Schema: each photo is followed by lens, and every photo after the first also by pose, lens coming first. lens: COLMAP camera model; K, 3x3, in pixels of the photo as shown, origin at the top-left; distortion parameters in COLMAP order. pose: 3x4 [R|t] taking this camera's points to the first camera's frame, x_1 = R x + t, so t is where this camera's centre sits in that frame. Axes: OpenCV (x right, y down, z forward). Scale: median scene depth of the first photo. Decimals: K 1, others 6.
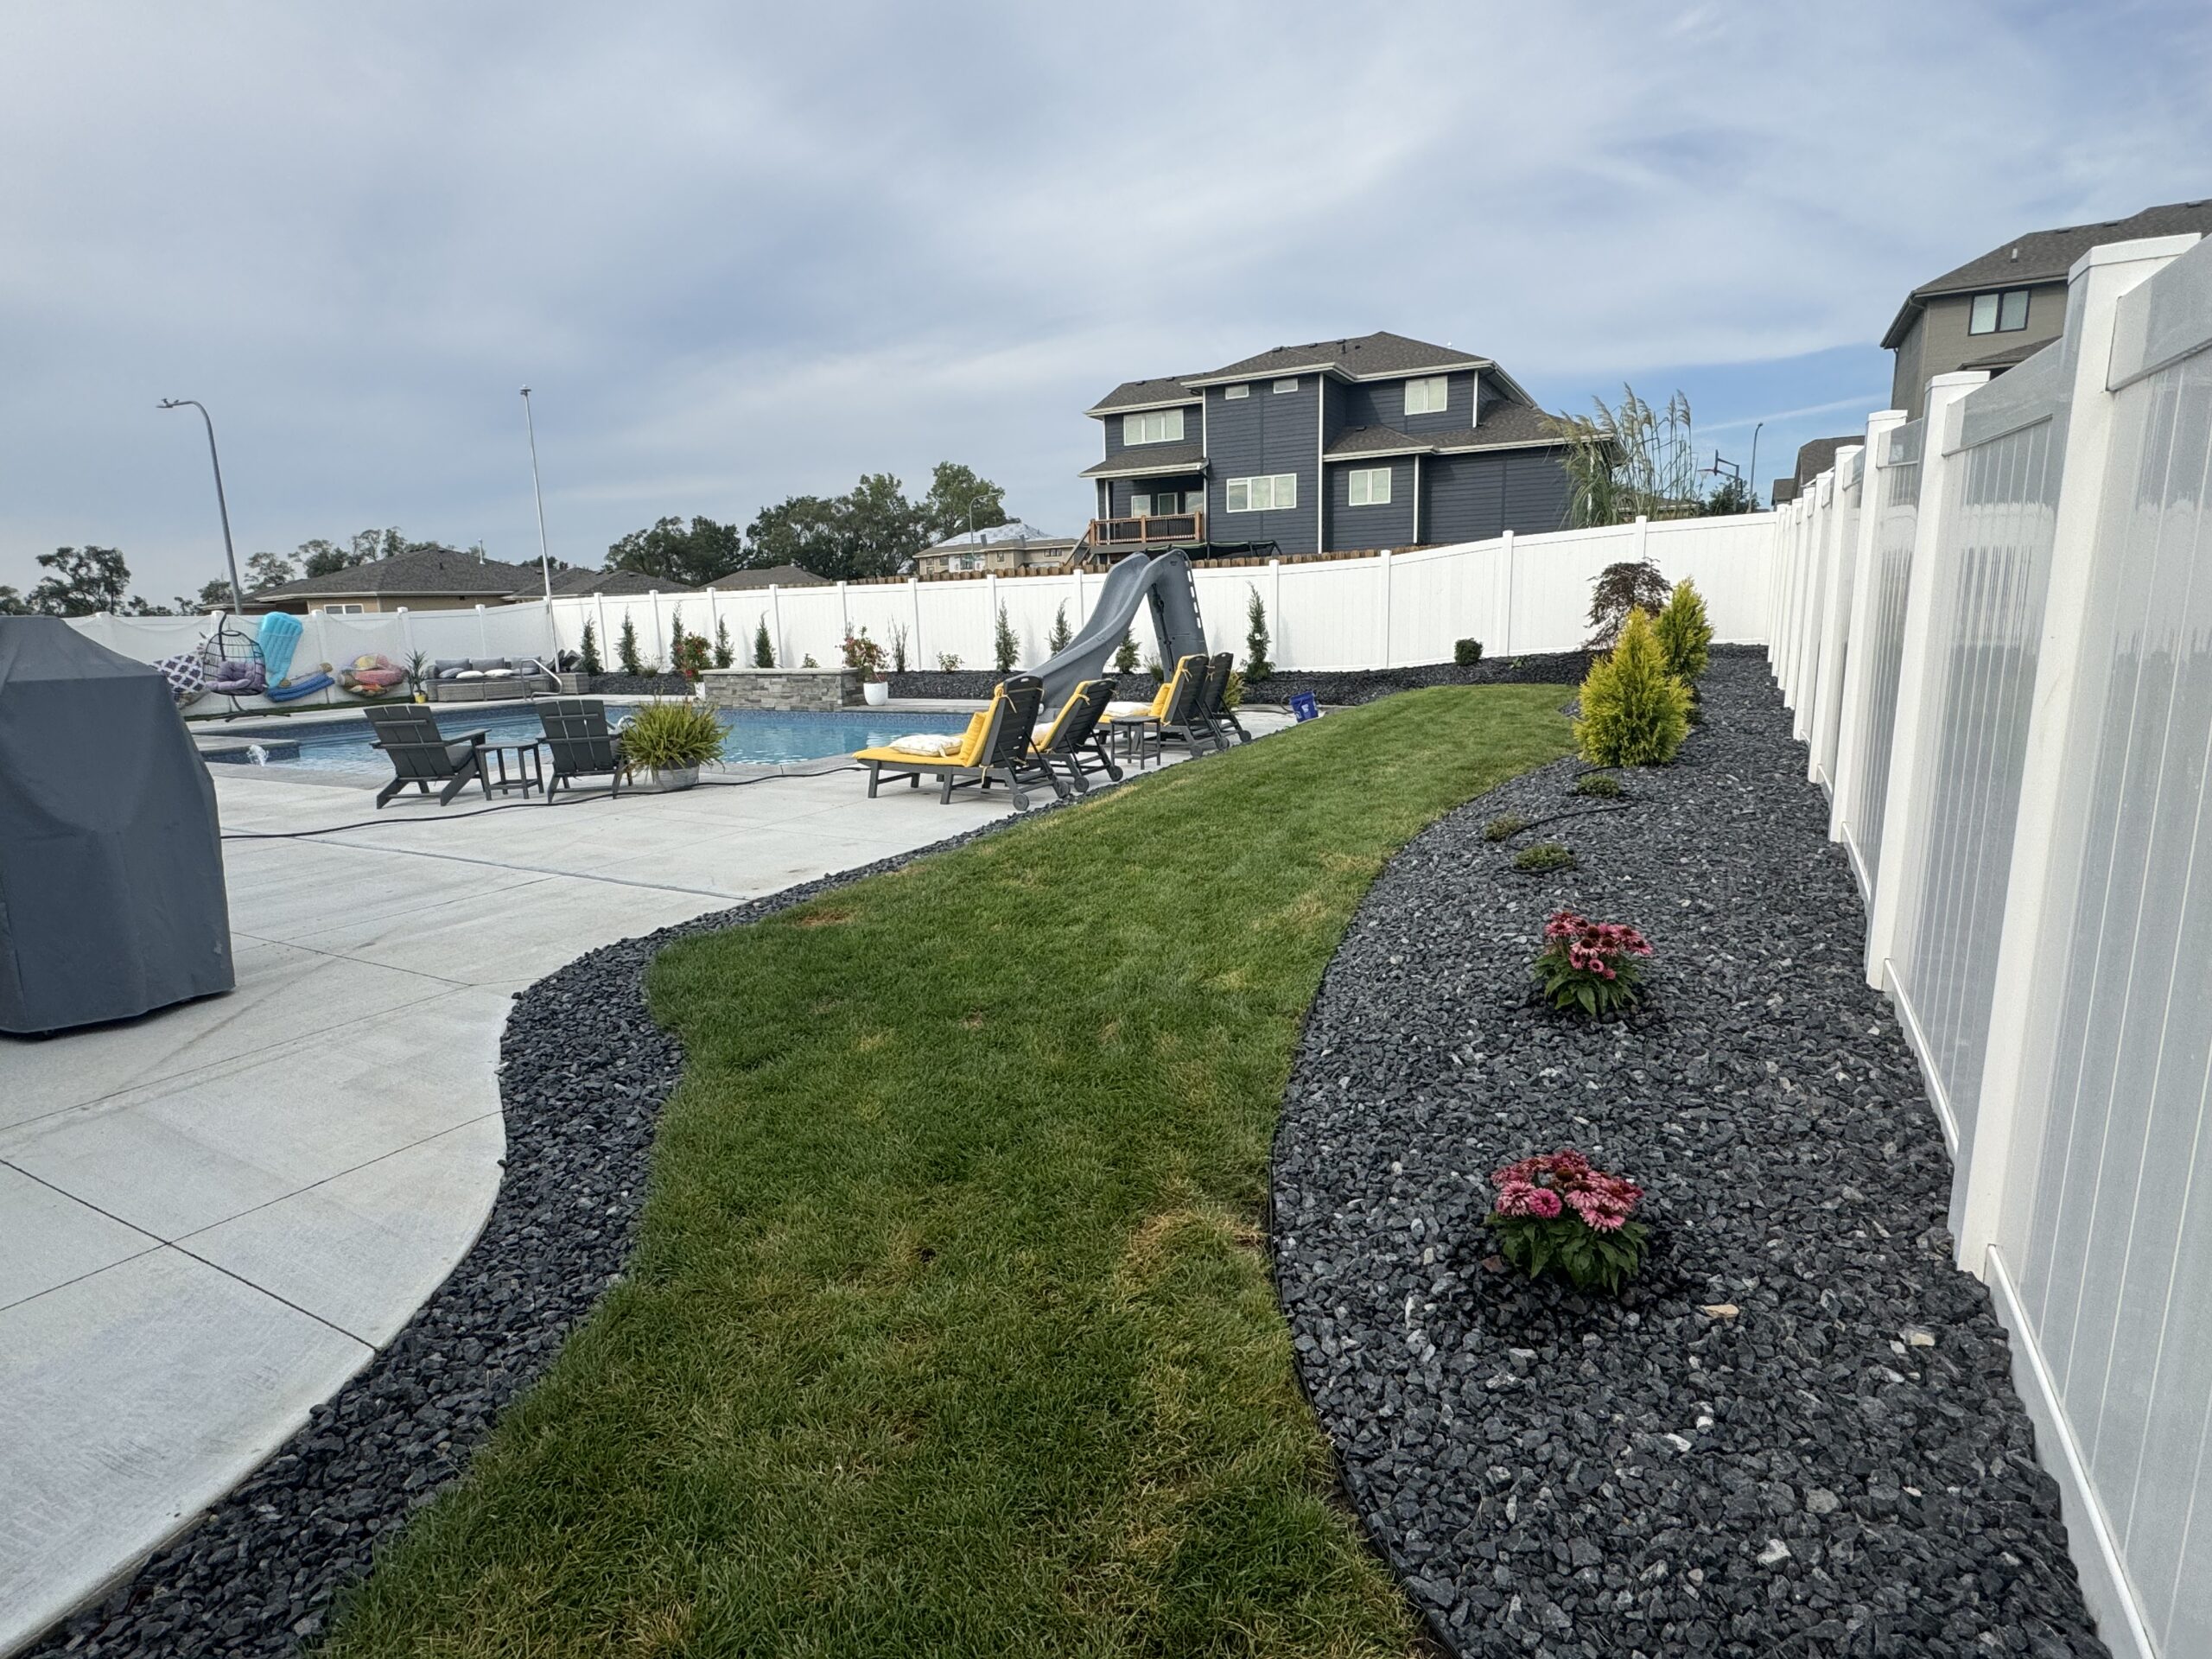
lens RADIAL K [[1147.8, 0, 1102.3], [0, 1147.8, 836.1], [0, 0, 1]] dist [-0.003577, -0.000669]
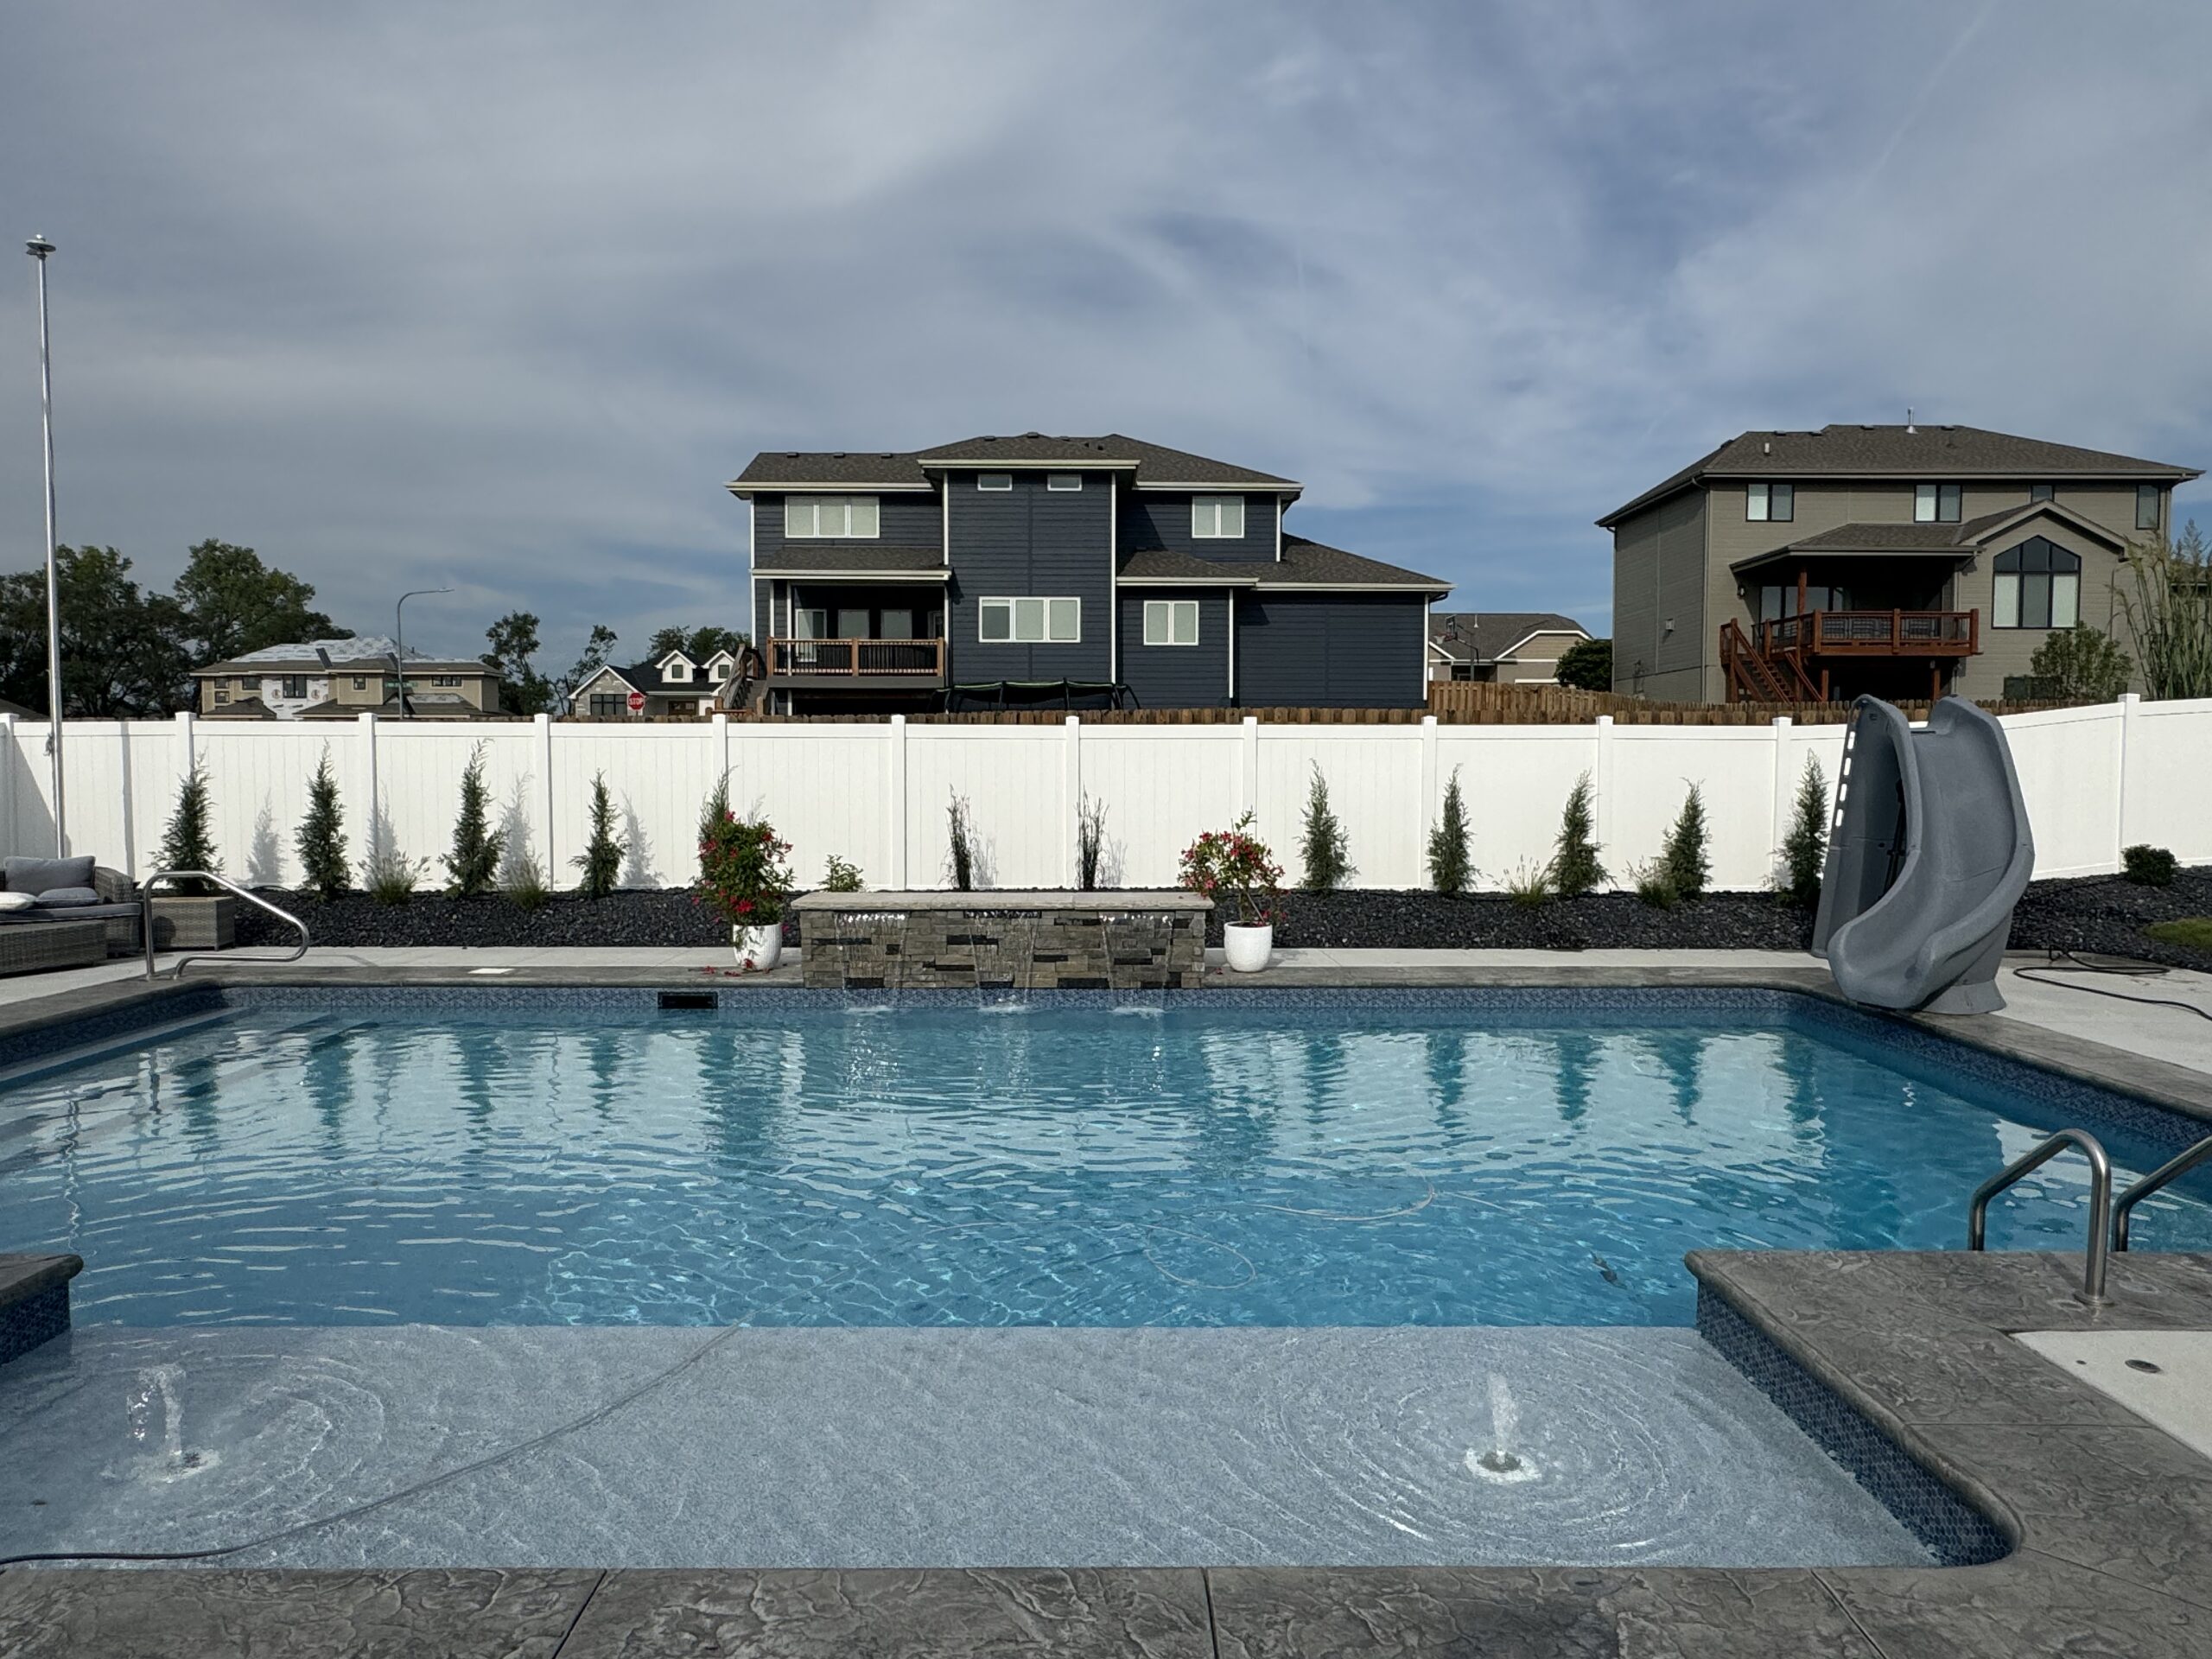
lens RADIAL K [[1397.6, 0, 1123.0], [0, 1397.6, 789.9], [0, 0, 1]] dist [0.005717, 0.004984]
pose [[0.869379, 0.020654, 0.493714, -0.251274], [0.069298, 0.984157, -0.163198, -0.044261], [-0.489262, 0.176094, 0.854174, 0.236133]]
